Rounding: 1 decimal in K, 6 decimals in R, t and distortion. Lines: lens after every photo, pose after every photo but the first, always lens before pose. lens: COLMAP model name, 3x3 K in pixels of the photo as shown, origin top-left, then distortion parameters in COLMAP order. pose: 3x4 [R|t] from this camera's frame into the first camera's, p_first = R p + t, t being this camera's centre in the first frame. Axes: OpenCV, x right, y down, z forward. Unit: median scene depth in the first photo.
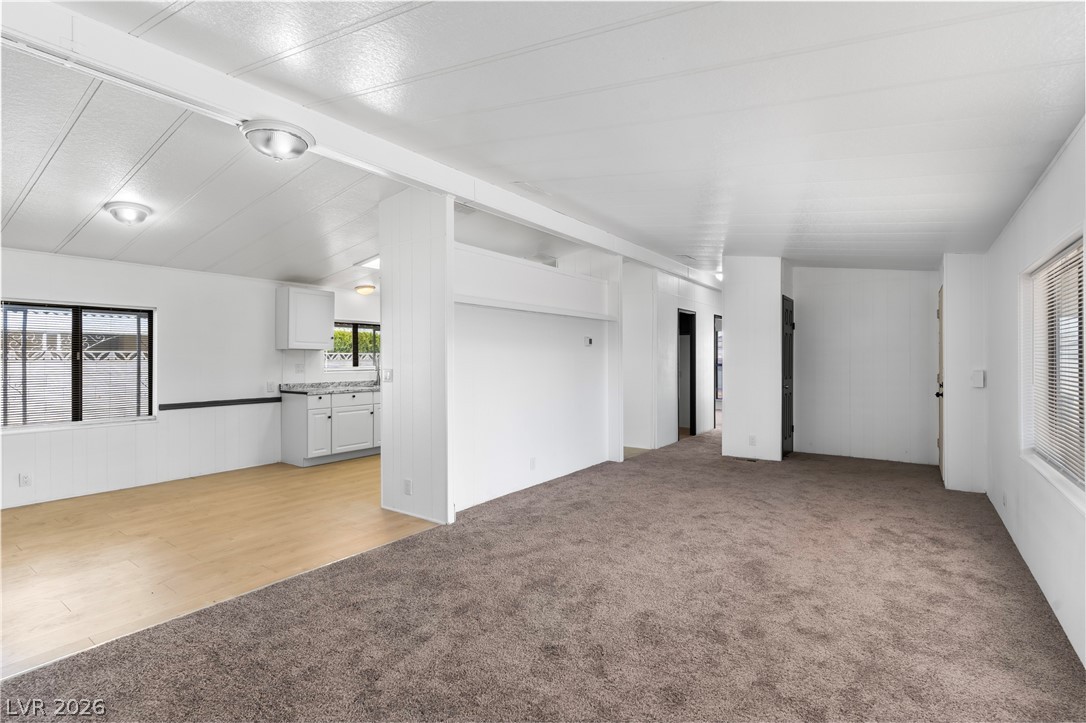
lens RADIAL K [[512.7, 0, 544.8], [0, 512.7, 357.6], [0, 0, 1]] dist [0.002700, 0.000949]
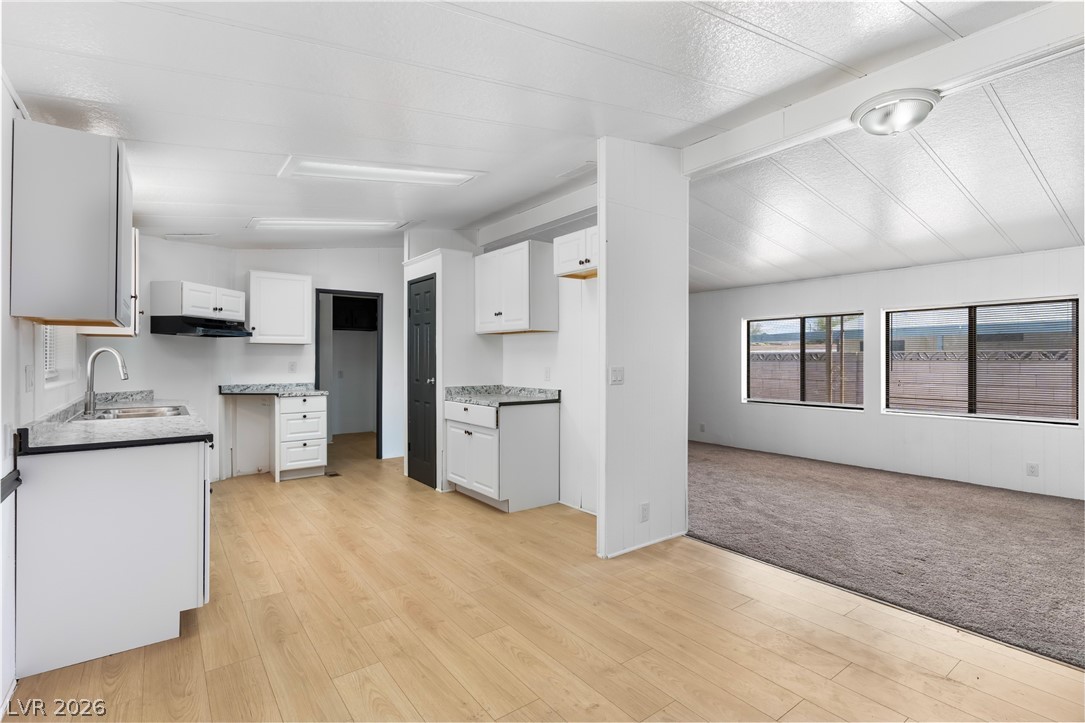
lens RADIAL K [[512.3, 0, 544.3], [0, 512.3, 357.6], [0, 0, 1]] dist [0.002700, 0.000949]
pose [[0.299447, 0.004067, 0.954104, -0.716946], [-0.000546, 0.999991, -0.004091, 0.009777], [-0.954113, 0.000704, 0.299446, 0.604466]]
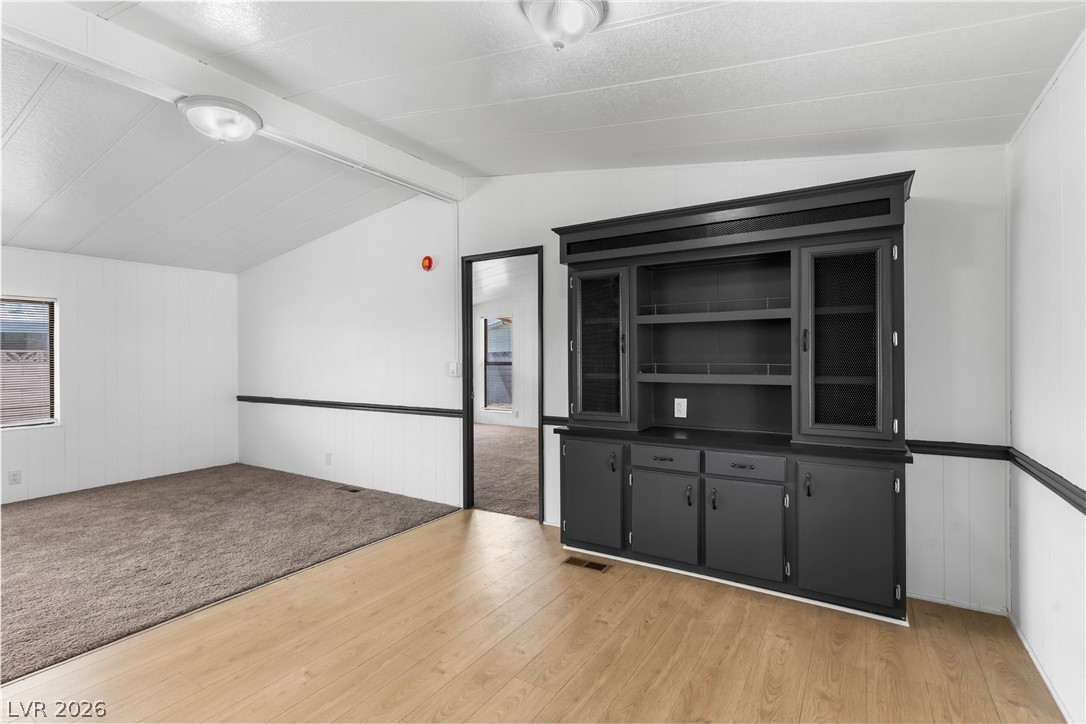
lens RADIAL K [[512.7, 0, 544.8], [0, 512.7, 358.1], [0, 0, 1]] dist [0.002700, 0.000949]
pose [[-0.997773, 0.006538, -0.066379, -0.476076], [0.006554, 0.999979, -0.000013, 0.010211], [0.066378, -0.000449, -0.997794, 0.898700]]
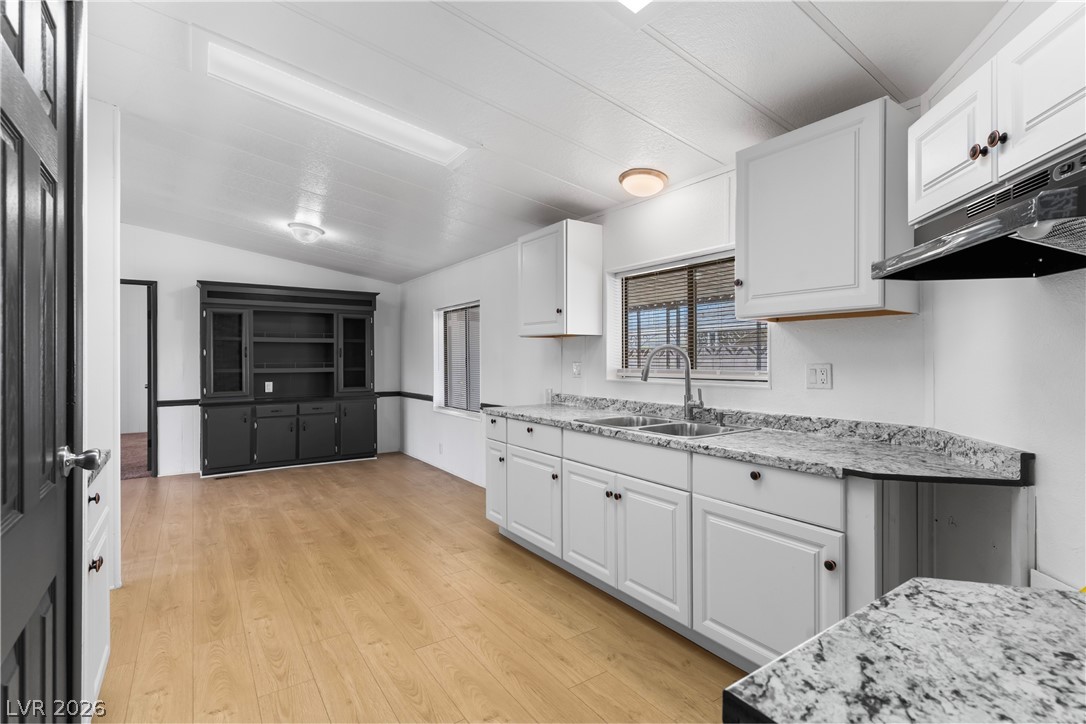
lens RADIAL K [[512.7, 0, 544.8], [0, 512.7, 358.1], [0, 0, 1]] dist [0.002700, 0.000949]
pose [[-0.340536, 0.003302, -0.940226, 0.072303], [0.004752, 0.999987, 0.001790, 0.007937], [0.940219, -0.003859, -0.340547, 1.199636]]
